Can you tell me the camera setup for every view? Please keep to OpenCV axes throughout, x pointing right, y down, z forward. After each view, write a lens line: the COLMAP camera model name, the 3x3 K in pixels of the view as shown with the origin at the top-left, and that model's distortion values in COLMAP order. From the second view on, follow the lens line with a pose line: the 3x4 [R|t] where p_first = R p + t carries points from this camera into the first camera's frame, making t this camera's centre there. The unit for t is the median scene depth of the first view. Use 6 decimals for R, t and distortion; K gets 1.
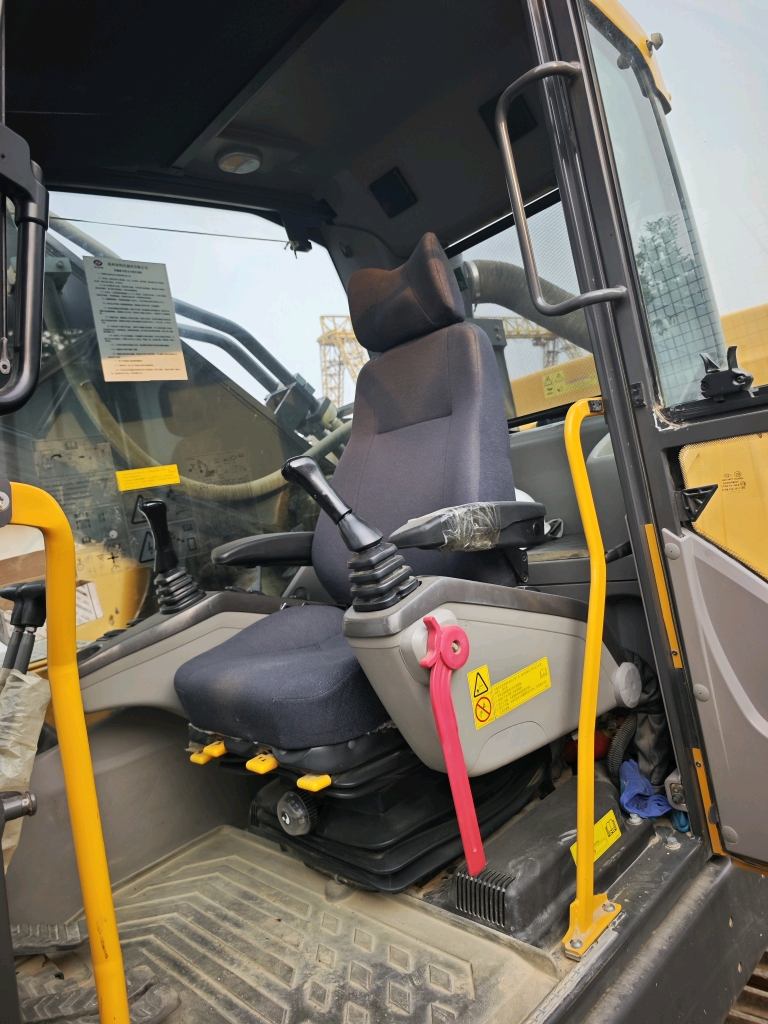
lens RADIAL K [[699.2, 0, 377.6], [0, 699.2, 504.8], [0, 0, 1]] dist [-0.000836, -0.007672]
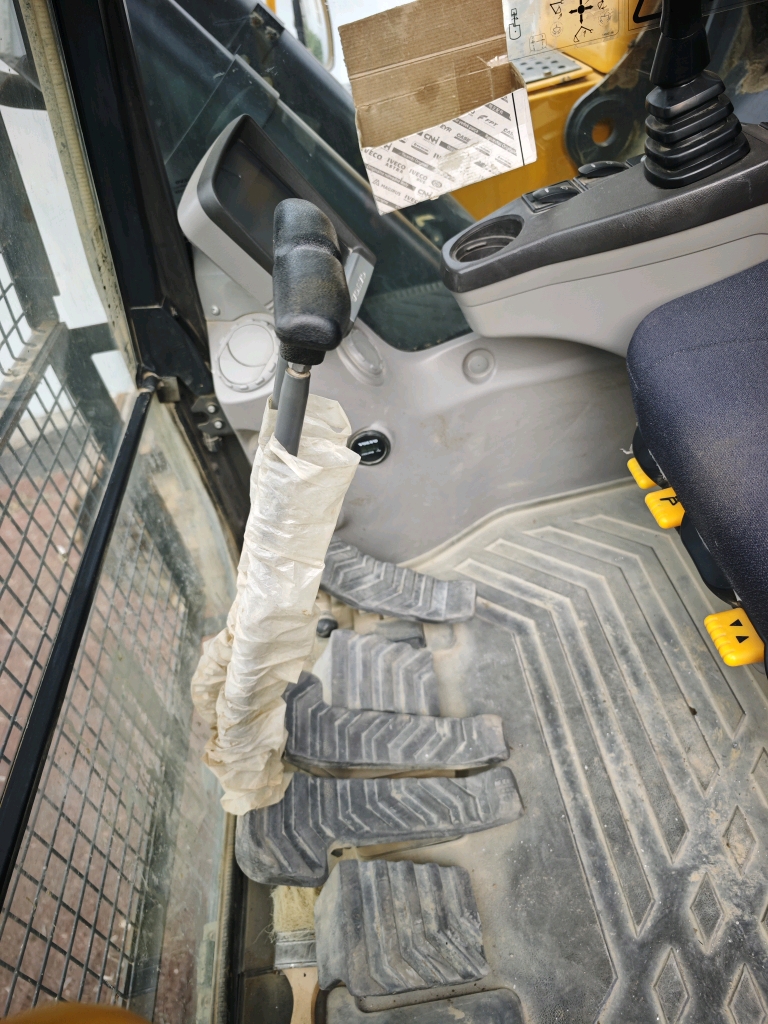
lens RADIAL K [[699.2, 0, 394.5], [0, 699.2, 508.8], [0, 0, 1]] dist [-0.000836, -0.007672]
pose [[0.805201, 0.418454, -0.420176, -0.187359], [0.039958, 0.668661, 0.742493, -0.074298], [0.591654, -0.614645, 0.521686, 0.631795]]
